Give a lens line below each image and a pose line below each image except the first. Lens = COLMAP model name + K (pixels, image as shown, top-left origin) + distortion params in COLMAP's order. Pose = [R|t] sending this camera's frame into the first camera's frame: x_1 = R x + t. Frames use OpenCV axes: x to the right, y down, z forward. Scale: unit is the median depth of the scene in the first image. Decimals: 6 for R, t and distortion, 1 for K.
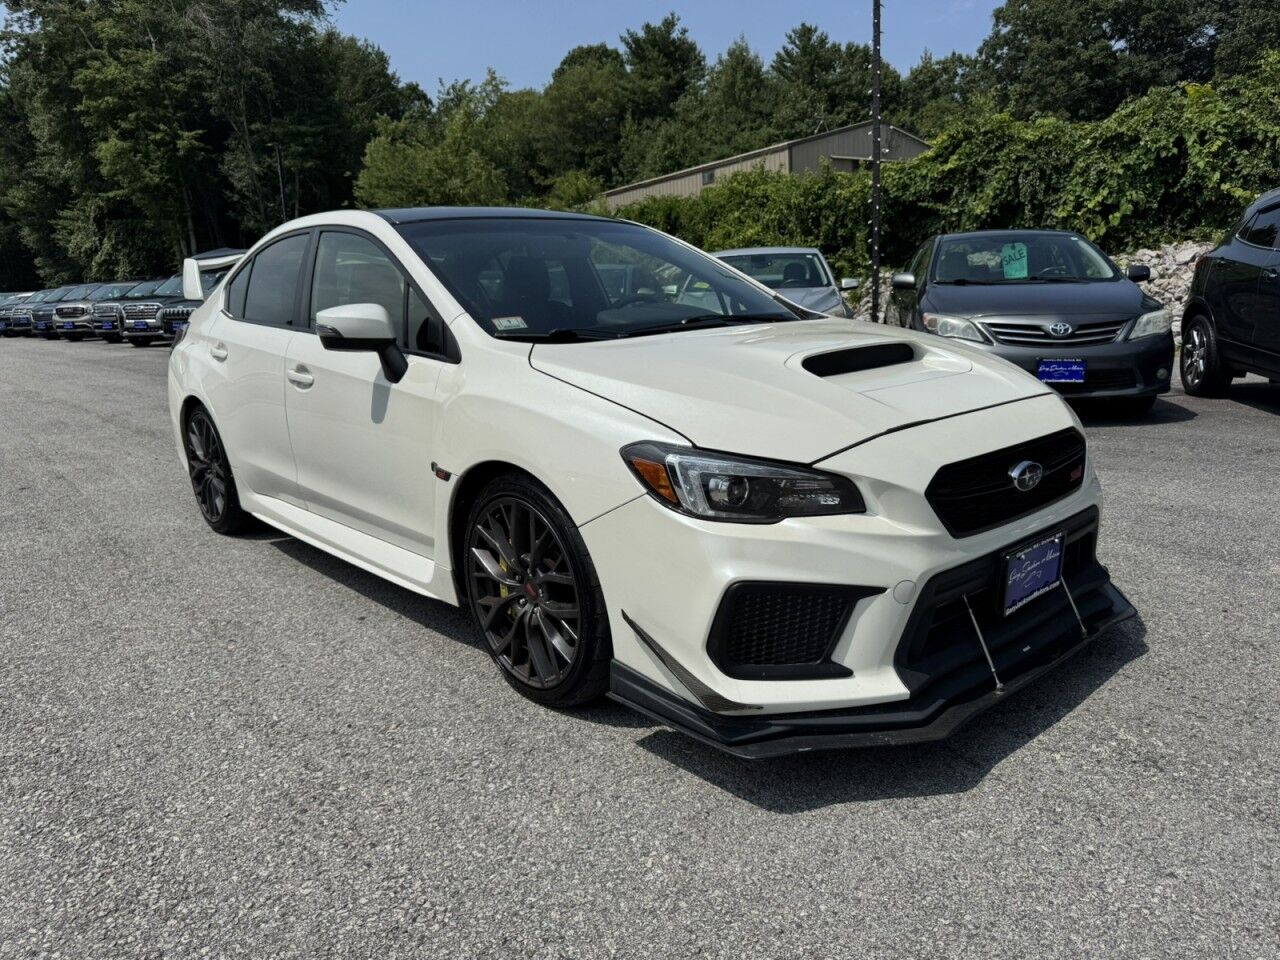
lens RADIAL K [[878.5, 0, 628.4], [0, 878.5, 485.3], [0, 0, 1]] dist [0.053910, -0.033752]
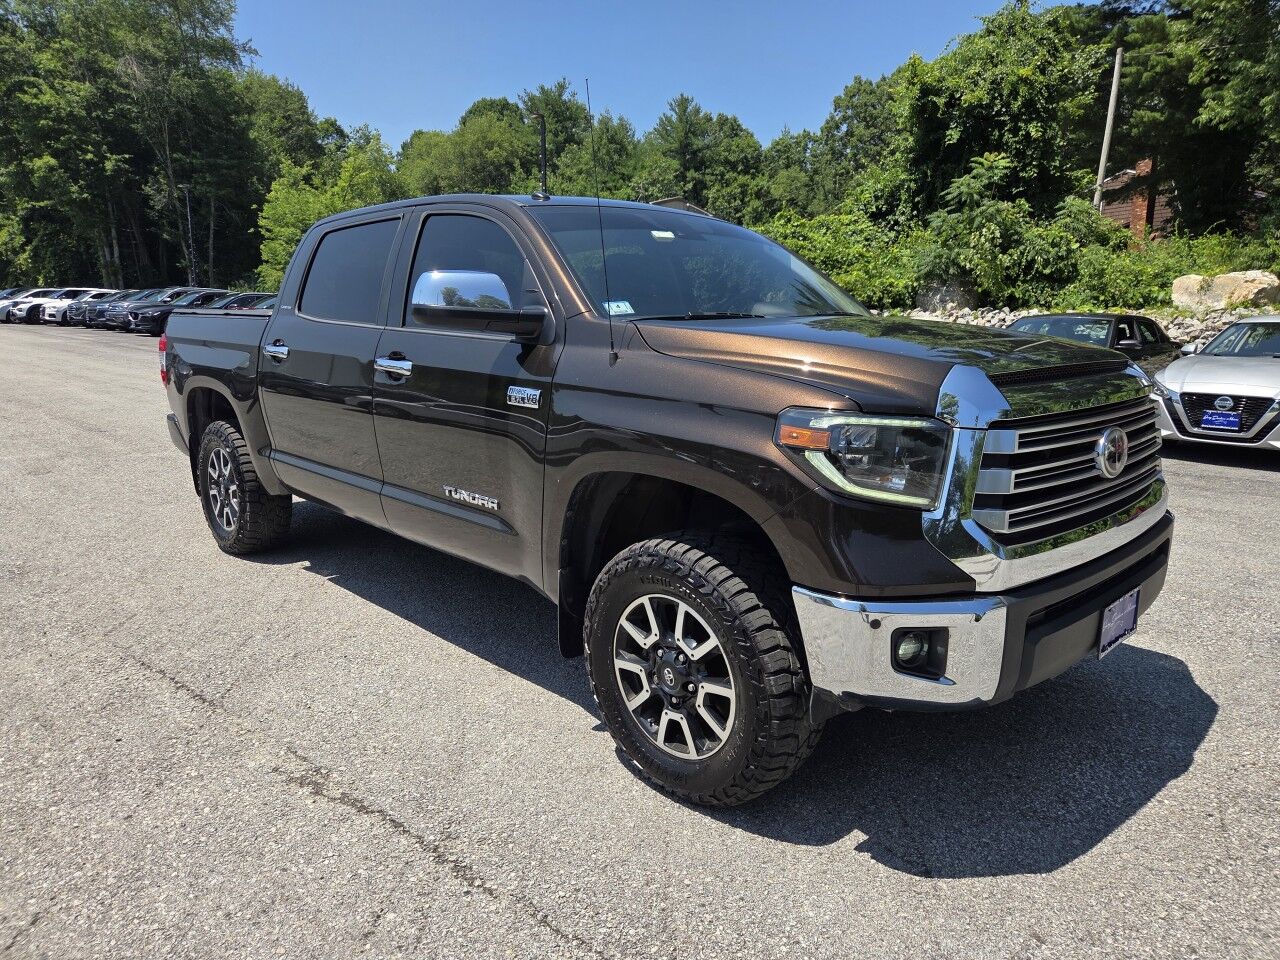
lens RADIAL K [[878.5, 0, 633.6], [0, 878.5, 488.9], [0, 0, 1]] dist [0.053910, -0.033752]
pose [[0.995932, 0.040460, 0.080511, 0.074149], [-0.038546, 0.998939, -0.025181, 0.025776], [-0.081444, 0.021975, 0.996436, -0.148000]]
